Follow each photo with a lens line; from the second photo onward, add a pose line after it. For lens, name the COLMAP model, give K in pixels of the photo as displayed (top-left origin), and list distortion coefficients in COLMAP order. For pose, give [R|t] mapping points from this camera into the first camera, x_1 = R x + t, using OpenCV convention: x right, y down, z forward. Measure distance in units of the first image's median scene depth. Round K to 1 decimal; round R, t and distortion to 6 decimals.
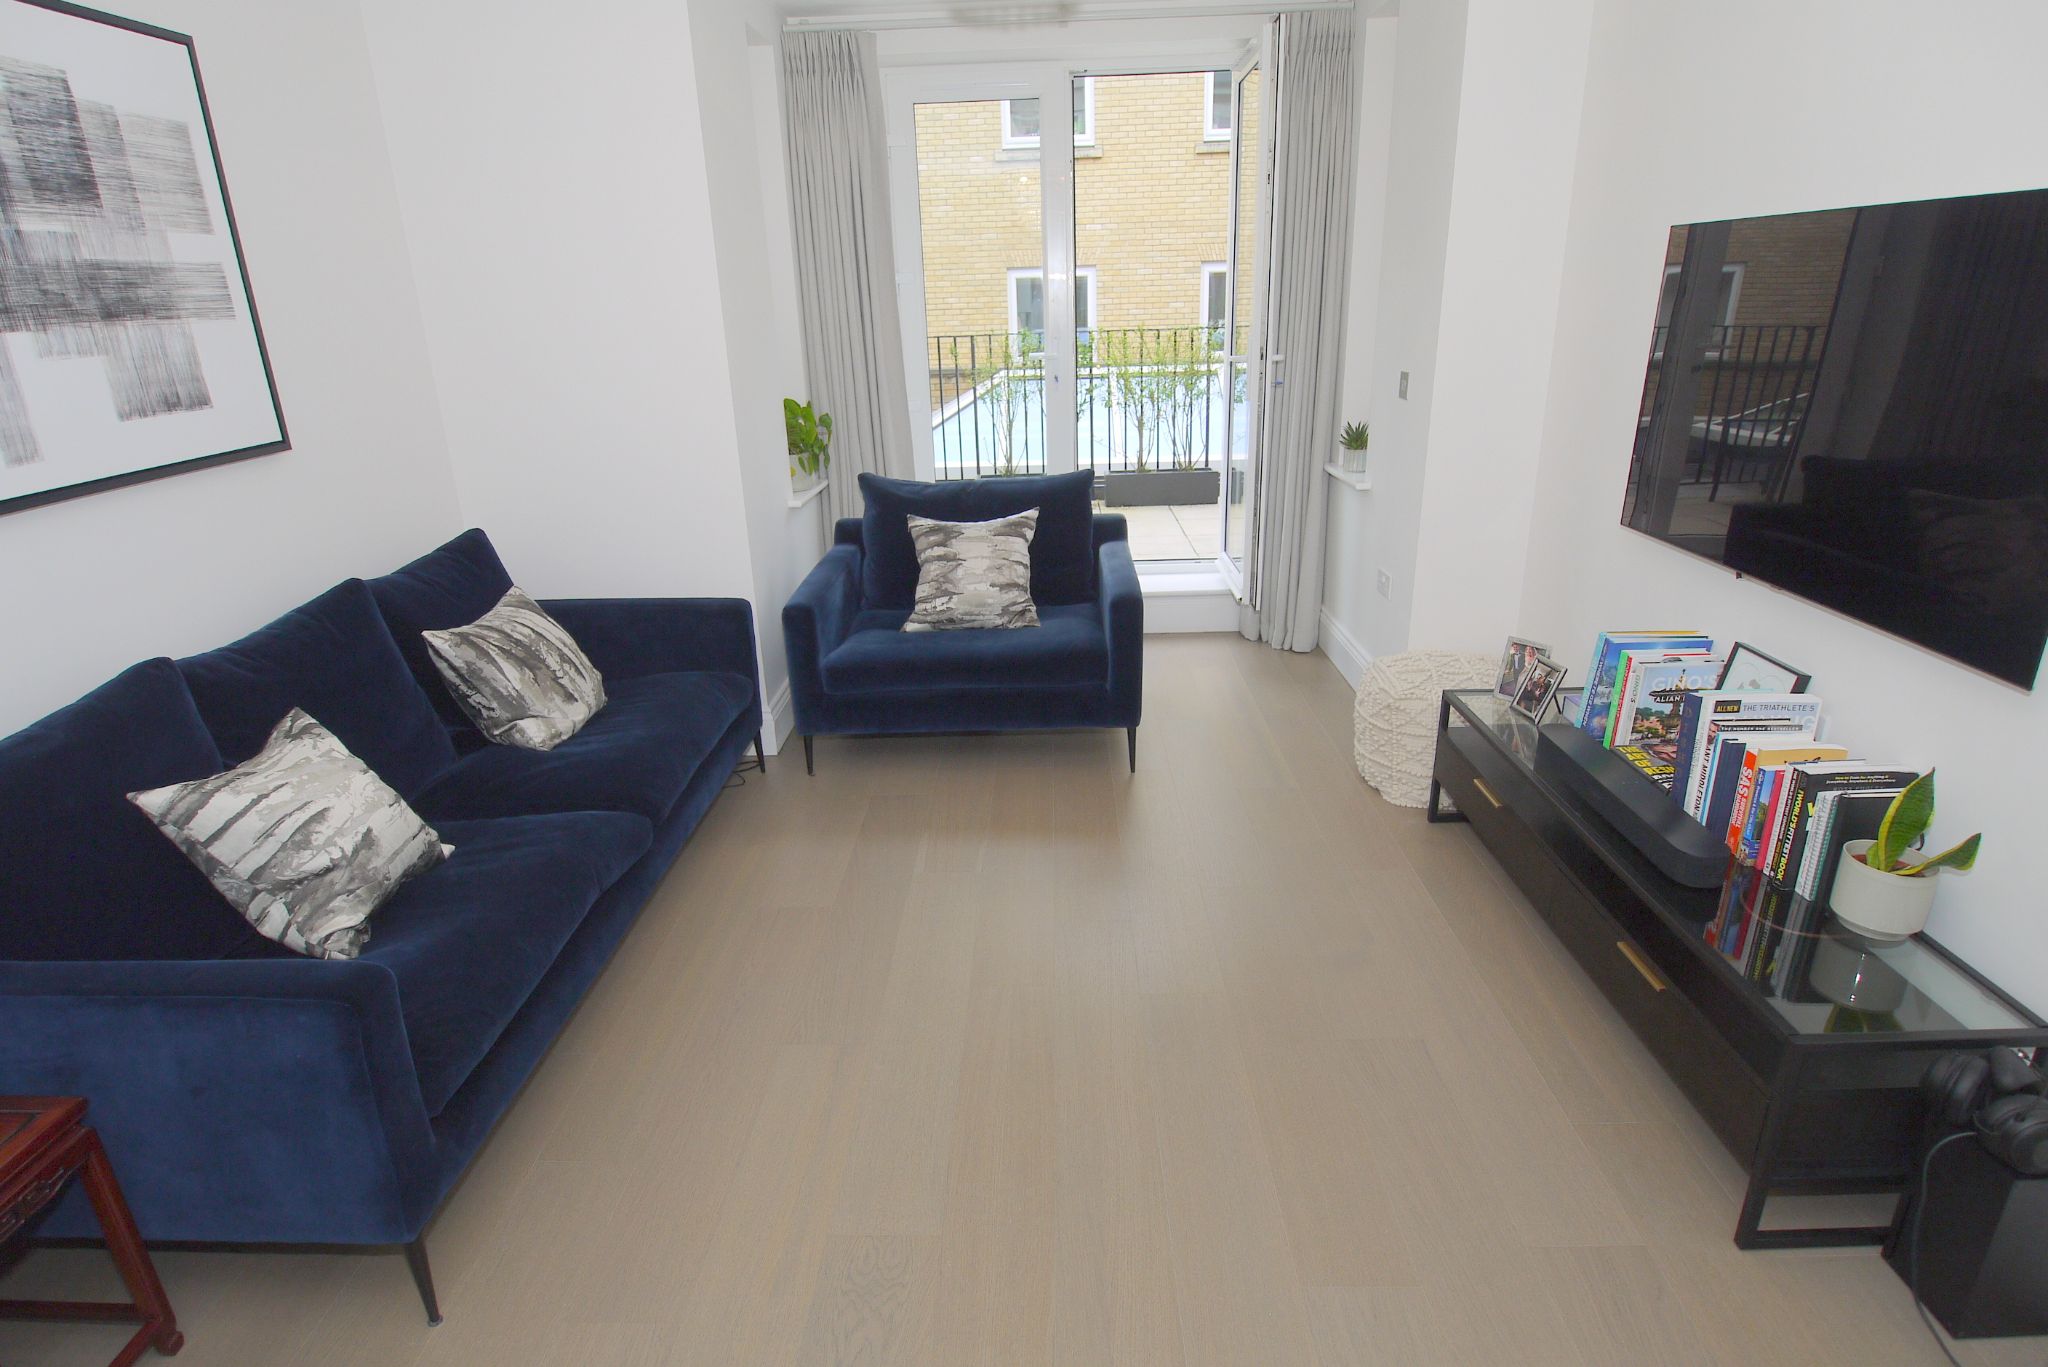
lens RADIAL K [[1084.5, 0, 1016.0], [0, 1084.5, 689.5], [0, 0, 1]] dist [-0.006981, -0.001856]
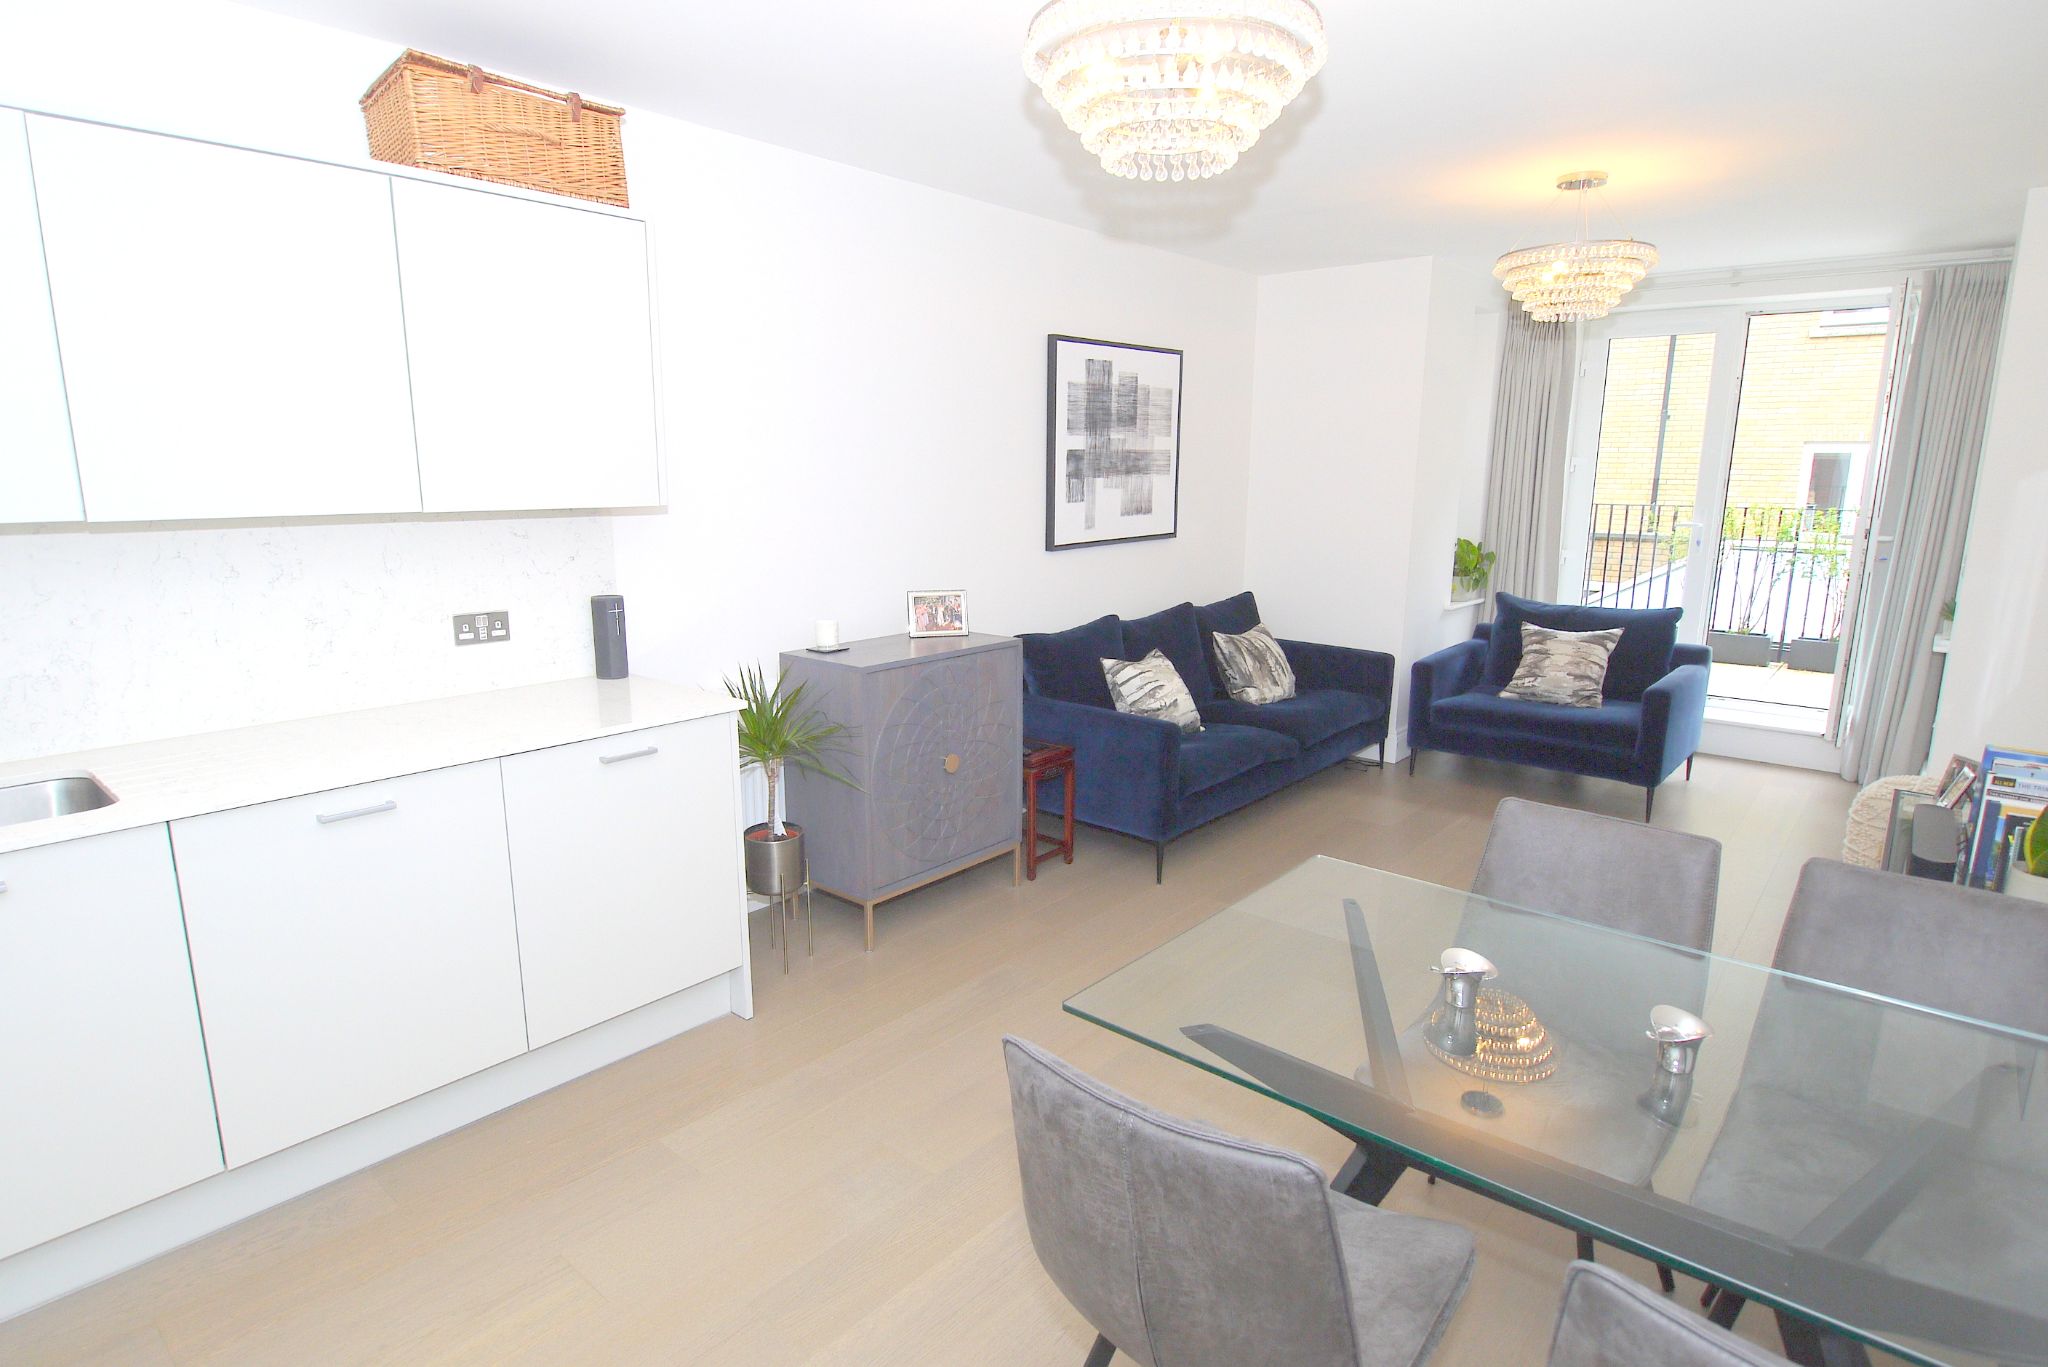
lens RADIAL K [[1084.5, 0, 1016.0], [0, 1084.5, 689.5], [0, 0, 1]] dist [-0.006981, -0.001856]
pose [[0.775283, 0.164446, -0.609831, 0.368742], [-0.241780, 0.969239, -0.046014, 0.212115], [0.583505, 0.183119, 0.791195, -0.703947]]
